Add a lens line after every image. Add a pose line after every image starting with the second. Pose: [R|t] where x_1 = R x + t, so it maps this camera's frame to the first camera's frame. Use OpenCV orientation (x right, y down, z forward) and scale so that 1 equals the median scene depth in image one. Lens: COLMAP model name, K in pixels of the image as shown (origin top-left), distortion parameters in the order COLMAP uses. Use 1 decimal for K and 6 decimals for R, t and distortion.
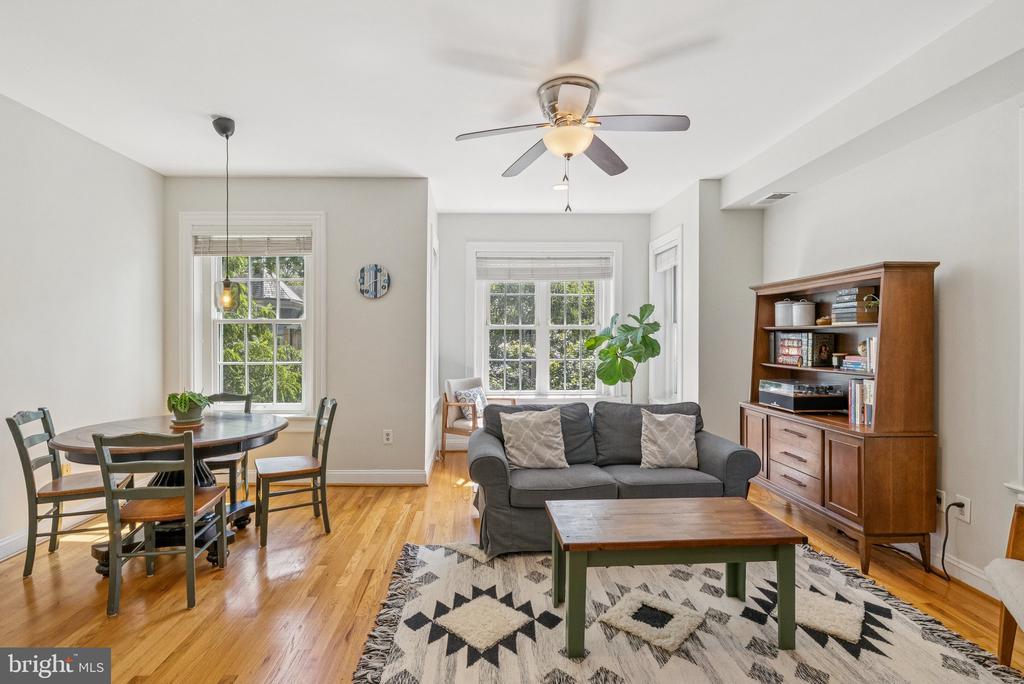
lens RADIAL K [[482.0, 0, 492.6], [0, 482.0, 341.5], [0, 0, 1]] dist [-0.014206, 0.004867]
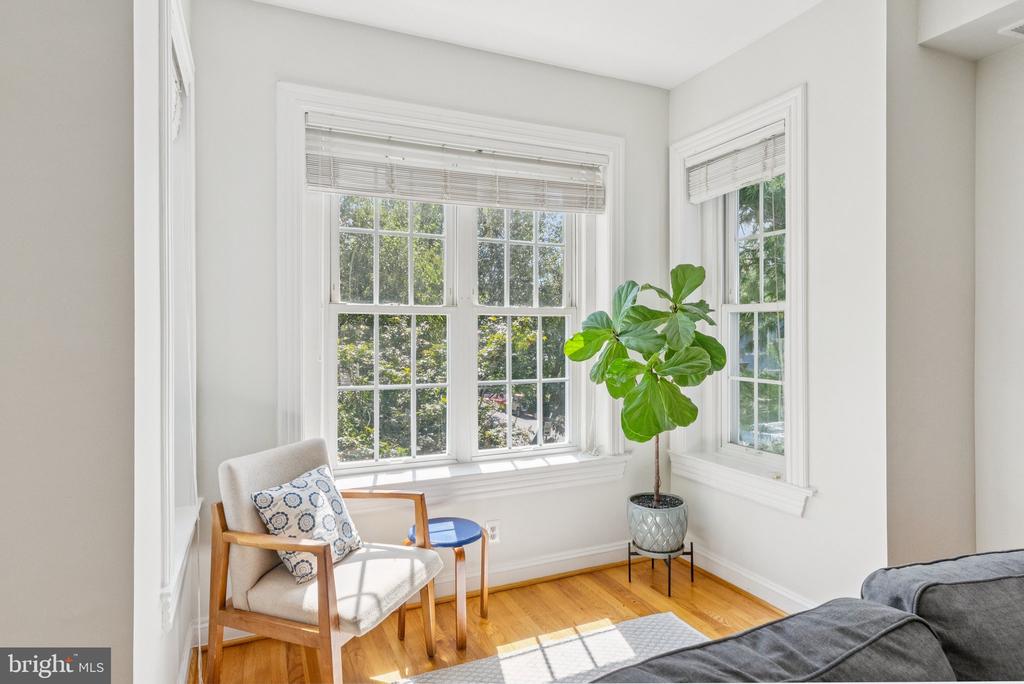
lens RADIAL K [[553.9, 0, 507.9], [0, 553.9, 337.0], [0, 0, 1]] dist [-0.005641, 0.001218]
pose [[0.919943, -0.008384, 0.391964, -0.090982], [0.009097, 0.999959, 0.000038, -0.007835], [-0.391948, 0.003531, 0.919981, 0.810213]]
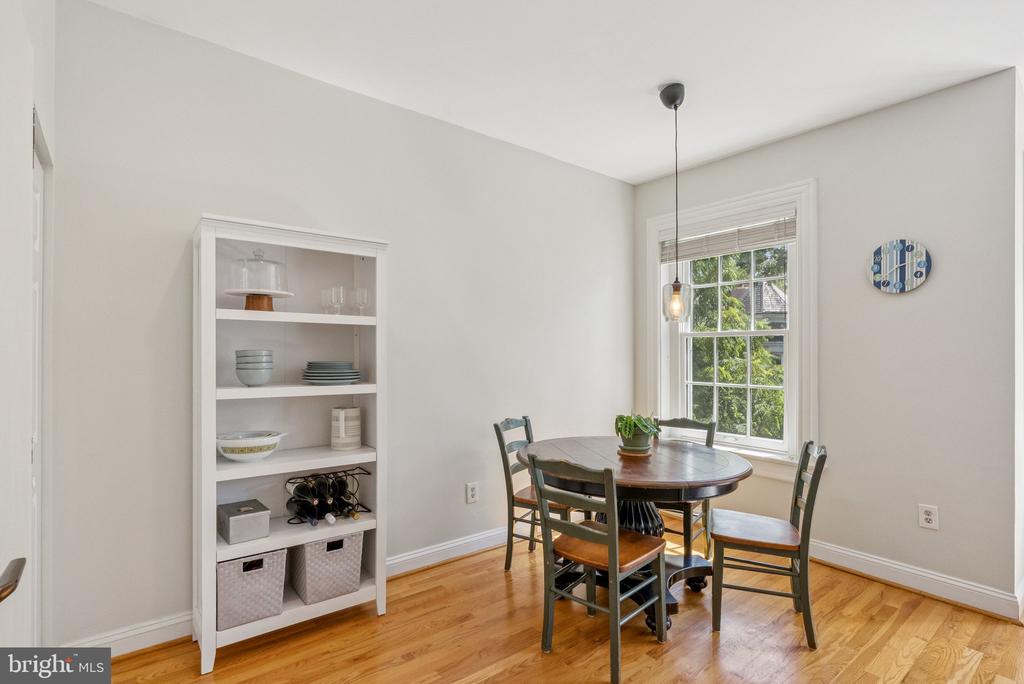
lens RADIAL K [[508.2, 0, 514.1], [0, 508.2, 344.4], [0, 0, 1]] dist [-0.004800, 0.009305]
pose [[0.615315, -0.007901, -0.788242, -0.036821], [-0.015573, 0.999633, -0.022177, 0.001098], [0.788128, 0.025921, 0.614966, 0.223554]]
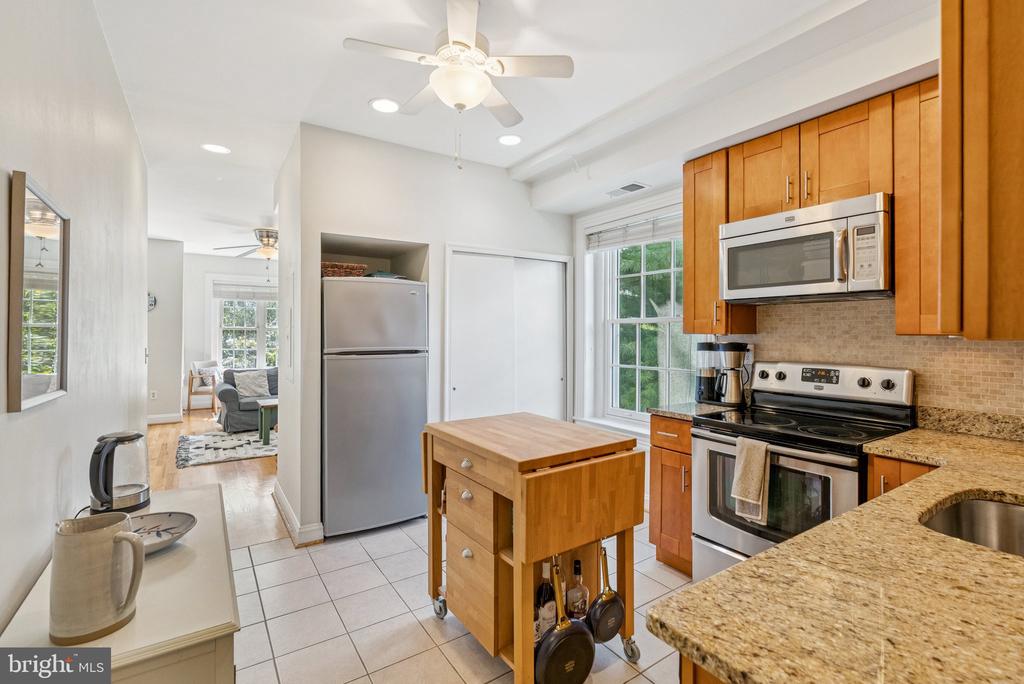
lens RADIAL K [[482.0, 0, 515.4], [0, 482.0, 351.4], [0, 0, 1]] dist [-0.014206, 0.004867]
pose [[0.842794, 0.001286, 0.538234, -0.067667], [-0.014877, 0.999671, 0.020908, -0.003029], [-0.538030, -0.025629, 0.842536, -1.273962]]
